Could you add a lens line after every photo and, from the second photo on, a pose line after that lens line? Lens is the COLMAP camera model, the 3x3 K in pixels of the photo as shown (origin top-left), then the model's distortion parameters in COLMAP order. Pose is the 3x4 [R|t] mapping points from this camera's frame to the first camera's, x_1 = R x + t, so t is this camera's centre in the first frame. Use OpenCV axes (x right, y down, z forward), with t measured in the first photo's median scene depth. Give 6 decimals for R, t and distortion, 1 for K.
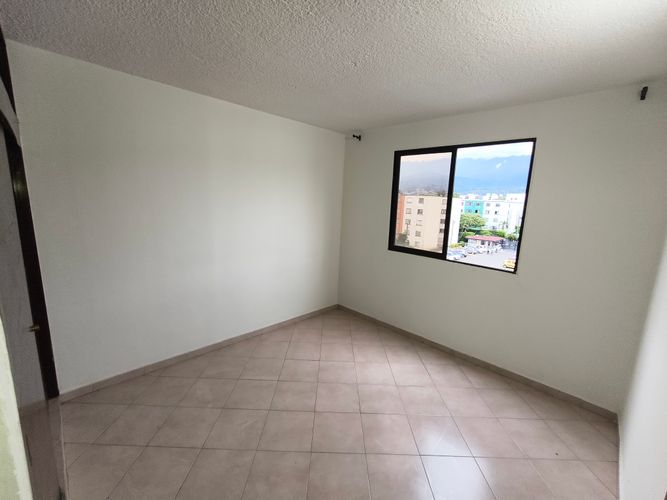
lens RADIAL K [[287.1, 0, 334.7], [0, 287.1, 250.3], [0, 0, 1]] dist [0.001208, 0.000100]
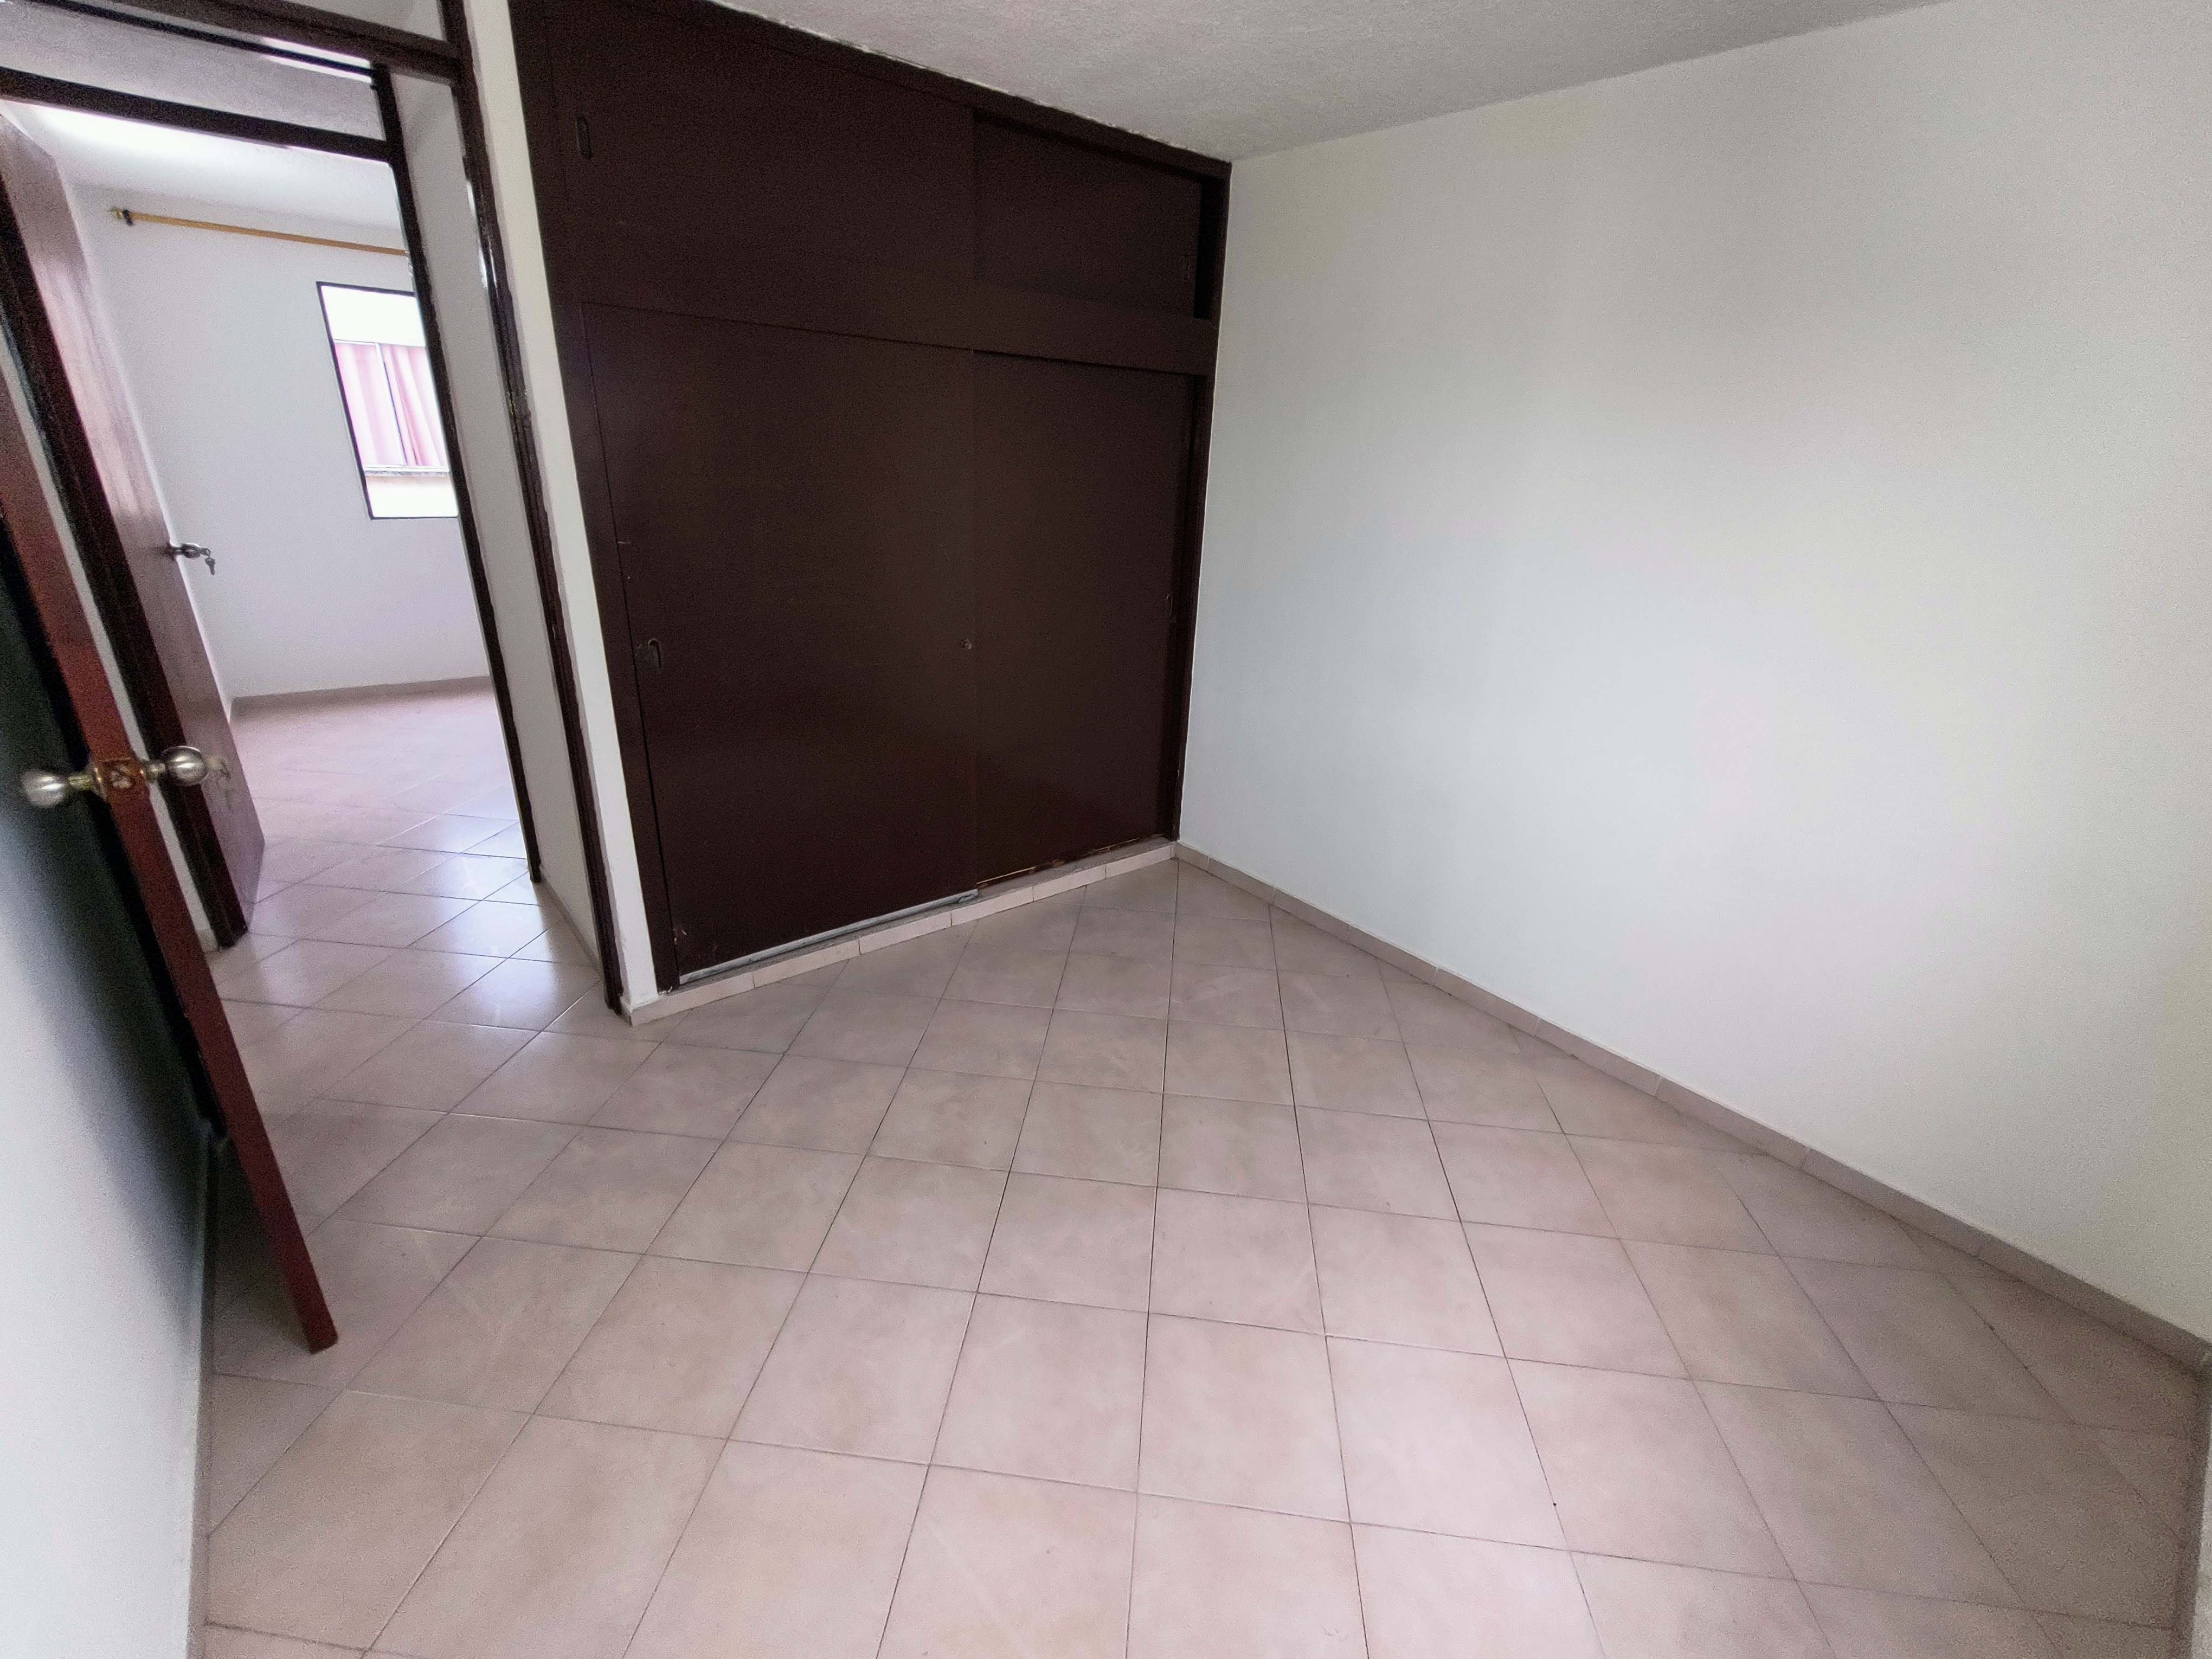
lens RADIAL K [[952.0, 0, 1108.4], [0, 952.0, 826.3], [0, 0, 1]] dist [0.001208, 0.000100]
pose [[-0.108969, 0.329878, -0.937713, 0.679282], [-0.222111, 0.911401, 0.346432, -0.120363], [0.968913, 0.246027, -0.026045, 0.778609]]
